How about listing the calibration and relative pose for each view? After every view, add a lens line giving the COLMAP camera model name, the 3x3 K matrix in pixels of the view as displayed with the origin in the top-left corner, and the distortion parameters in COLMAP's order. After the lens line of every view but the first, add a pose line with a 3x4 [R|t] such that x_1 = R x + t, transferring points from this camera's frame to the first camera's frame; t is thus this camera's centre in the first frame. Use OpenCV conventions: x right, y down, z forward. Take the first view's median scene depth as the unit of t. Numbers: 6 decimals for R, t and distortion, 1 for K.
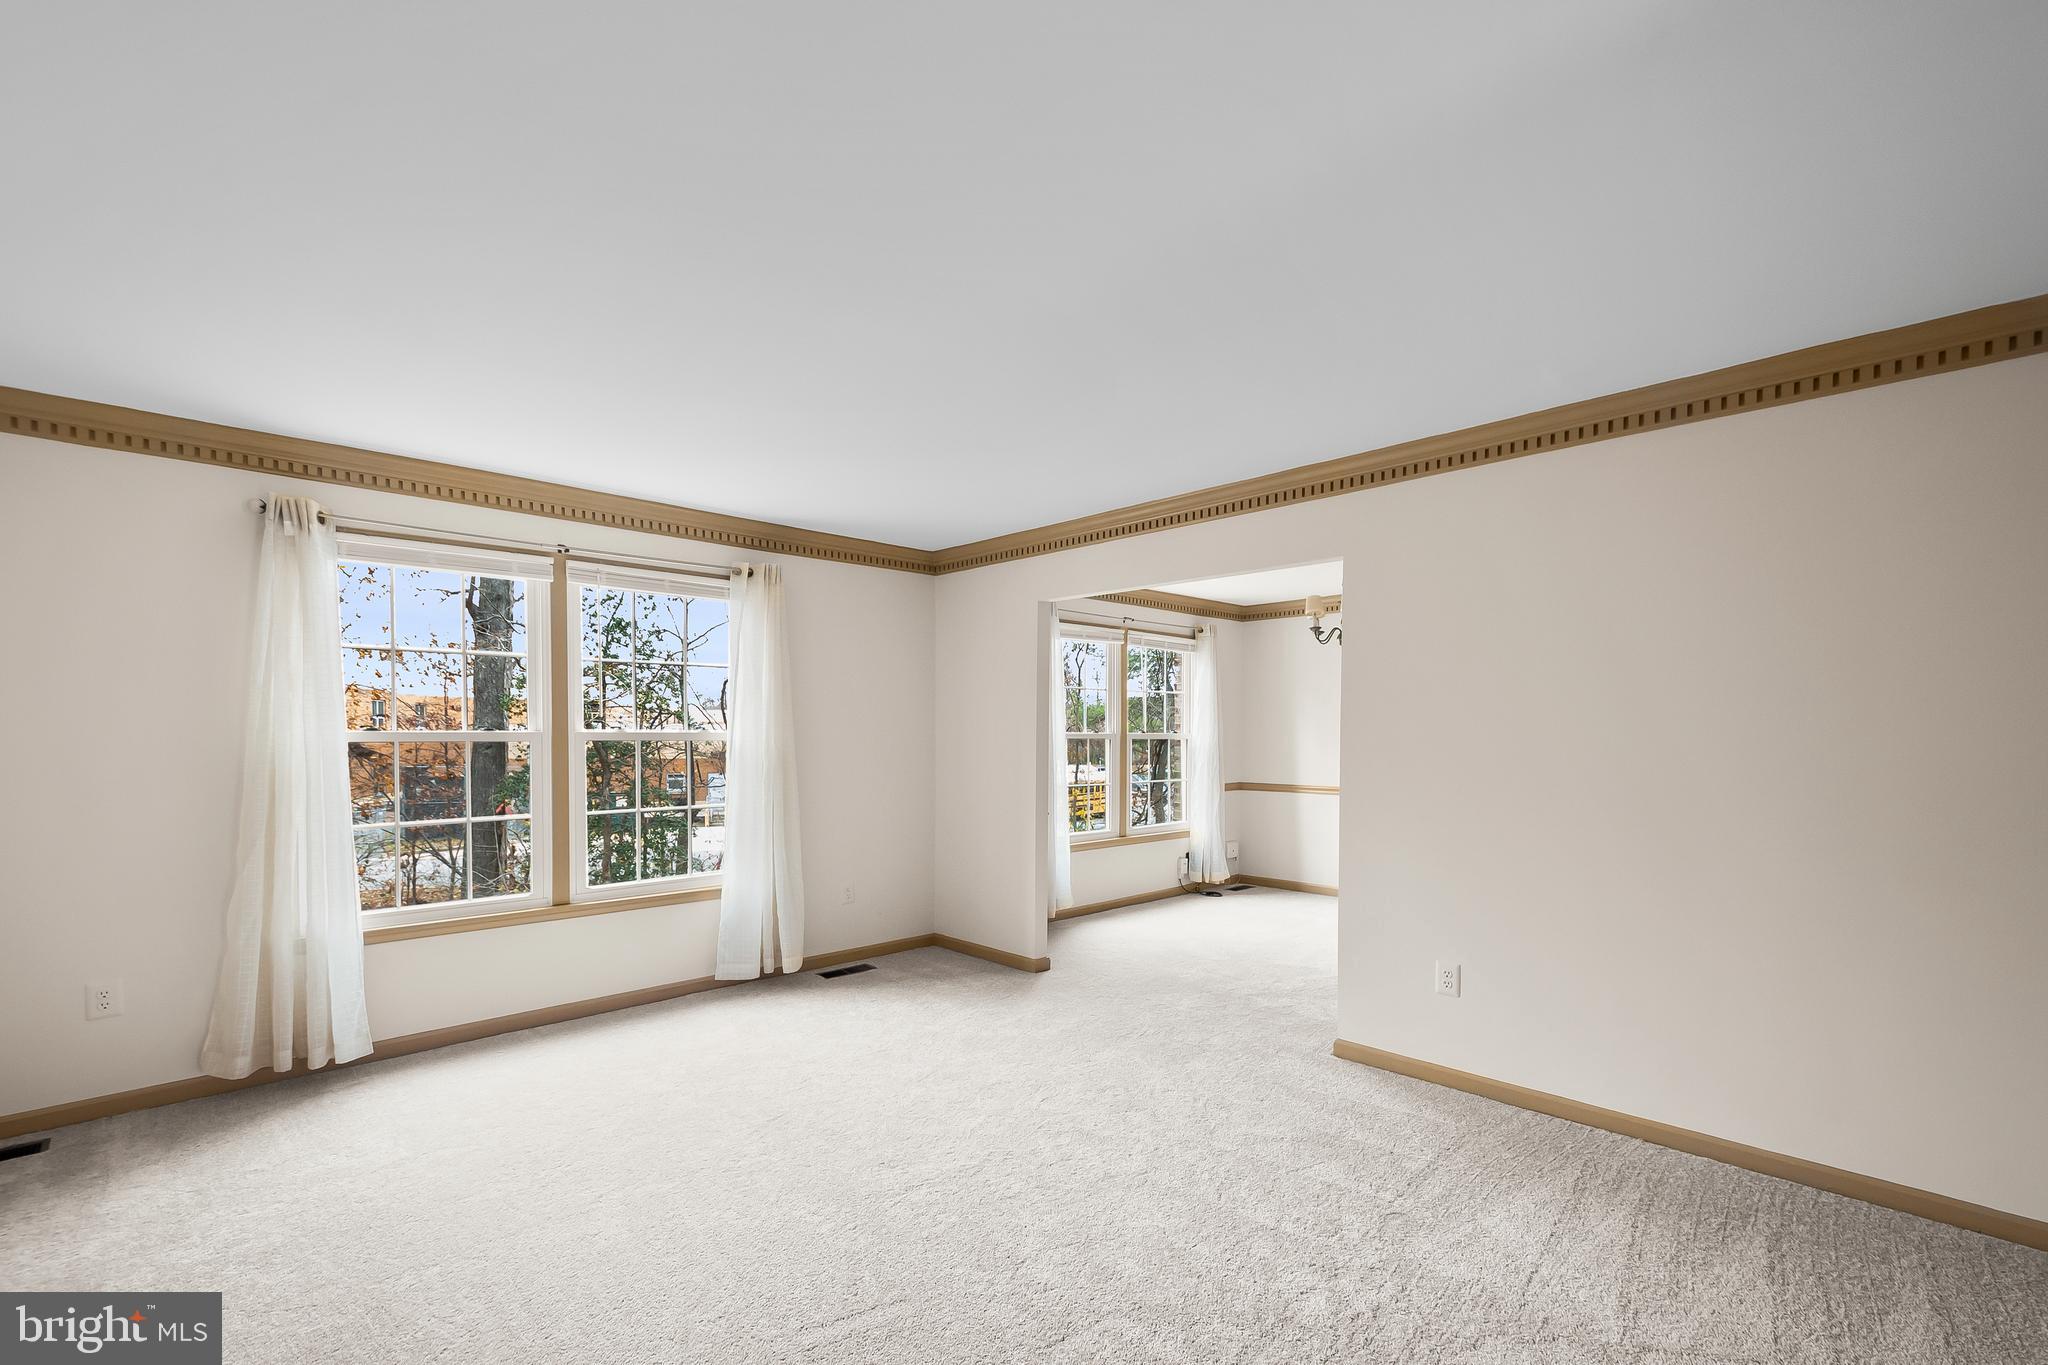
lens RADIAL K [[905.3, 0, 1083.0], [0, 905.3, 752.1], [0, 0, 1]] dist [0.003987, -0.001024]
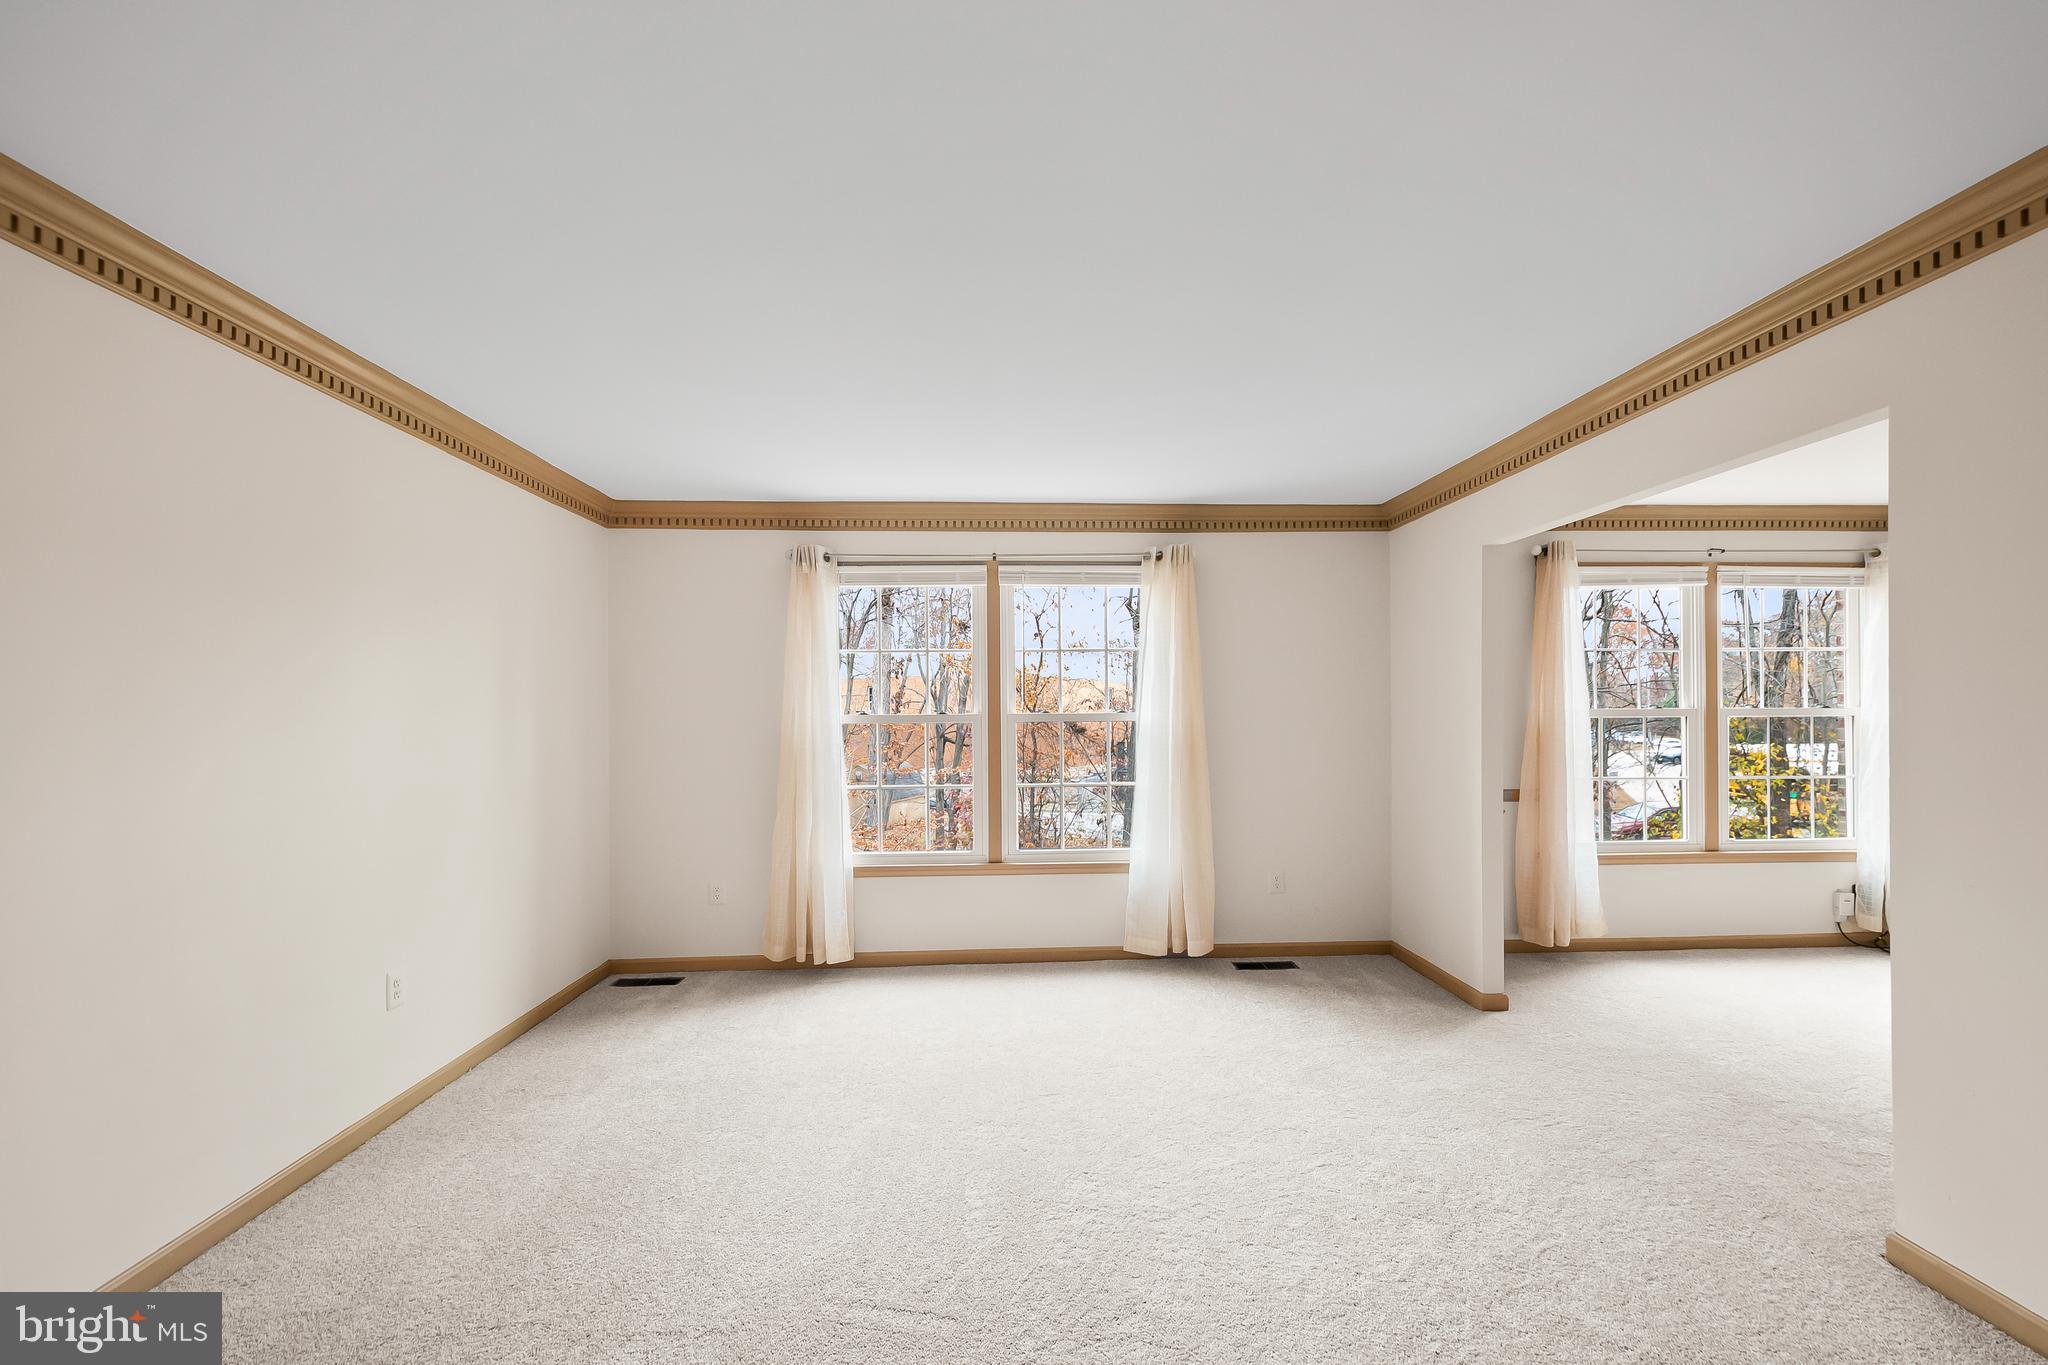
lens RADIAL K [[905.3, 0, 1052.3], [0, 905.3, 724.7], [0, 0, 1]] dist [0.003987, -0.001024]
pose [[0.736044, 0.000099, -0.676933, 0.234375], [-0.005101, 0.999972, -0.005400, -0.002298], [0.676914, 0.007428, 0.736025, 0.172291]]
